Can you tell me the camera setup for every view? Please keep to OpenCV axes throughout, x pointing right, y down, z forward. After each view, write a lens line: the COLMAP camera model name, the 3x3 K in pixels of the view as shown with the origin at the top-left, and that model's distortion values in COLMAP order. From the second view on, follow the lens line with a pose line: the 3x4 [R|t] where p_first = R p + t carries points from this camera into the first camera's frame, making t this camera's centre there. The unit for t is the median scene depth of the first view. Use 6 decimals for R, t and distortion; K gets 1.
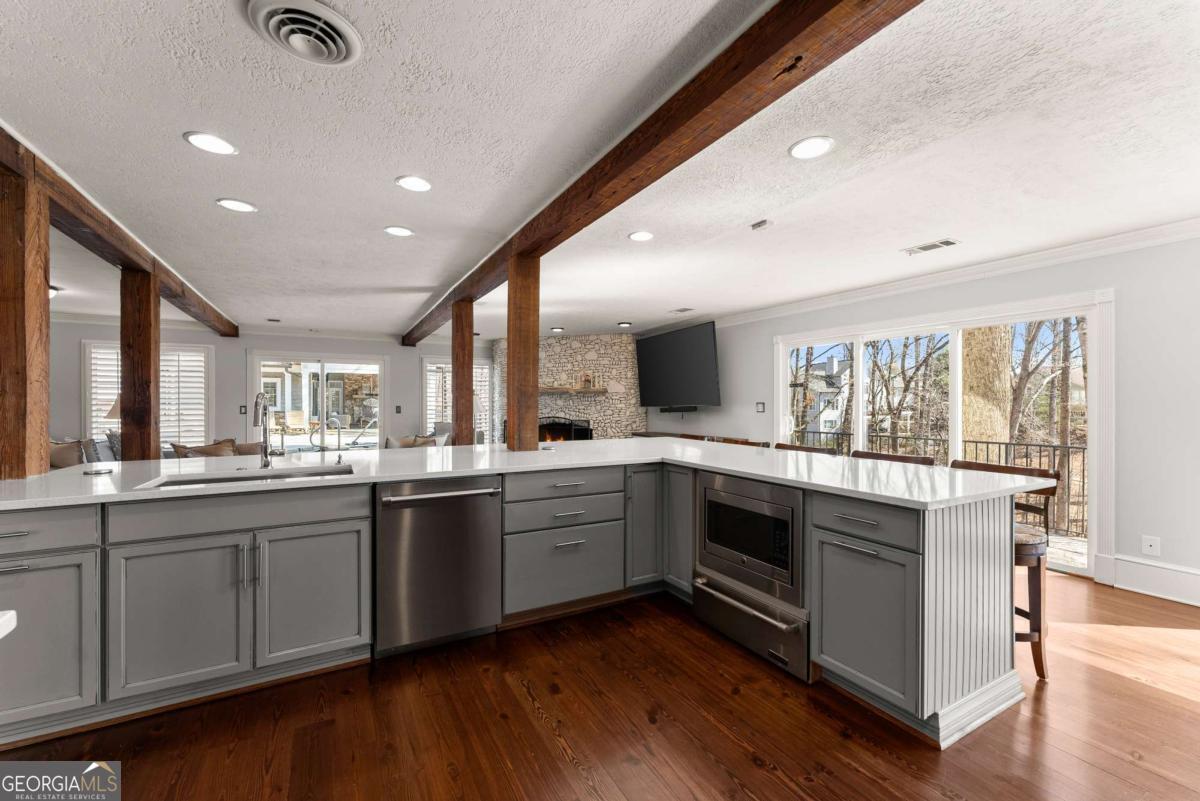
lens RADIAL K [[480.5, 0, 594.9], [0, 480.5, 403.1], [0, 0, 1]] dist [0.000885, 0.000008]
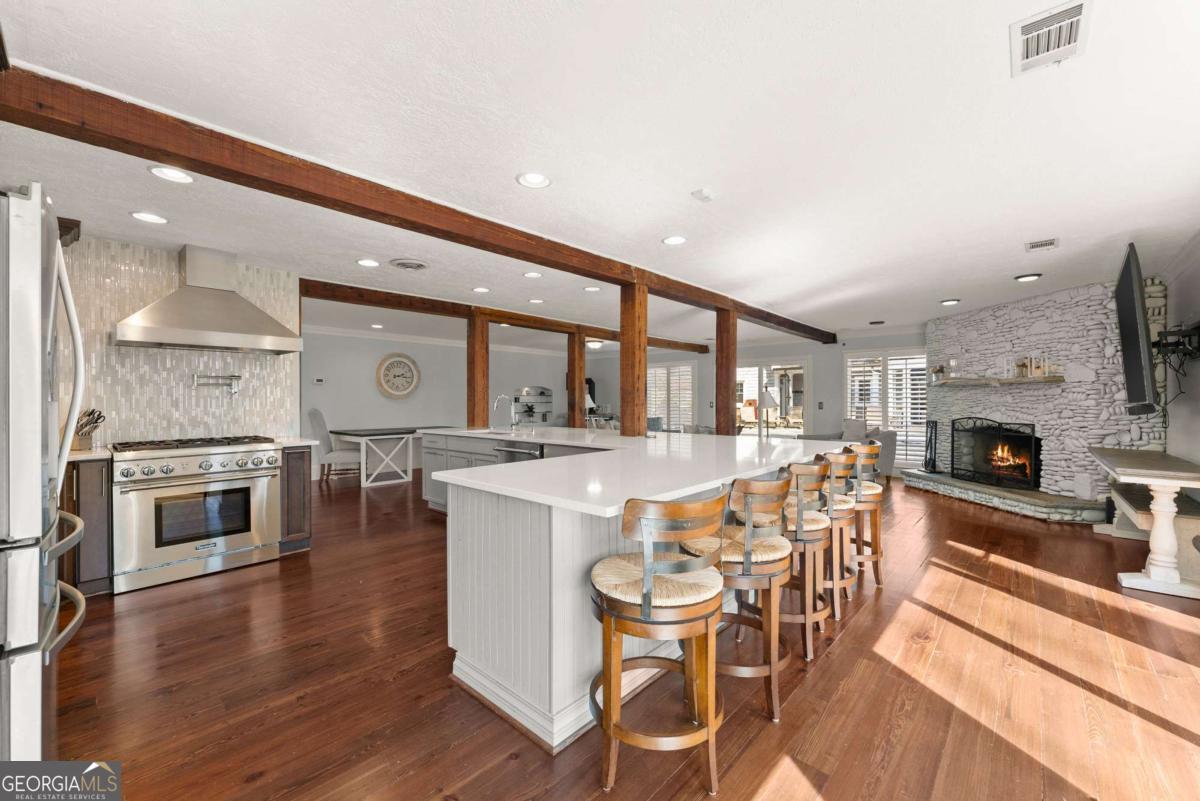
lens RADIAL K [[480.5, 0, 594.9], [0, 480.5, 403.1], [0, 0, 1]] dist [0.000885, 0.000008]
pose [[0.320596, 0.004084, -0.947207, 0.430521], [0.001641, 0.999987, 0.004867, 0.001868], [0.947215, -0.003115, 0.320585, 0.204590]]
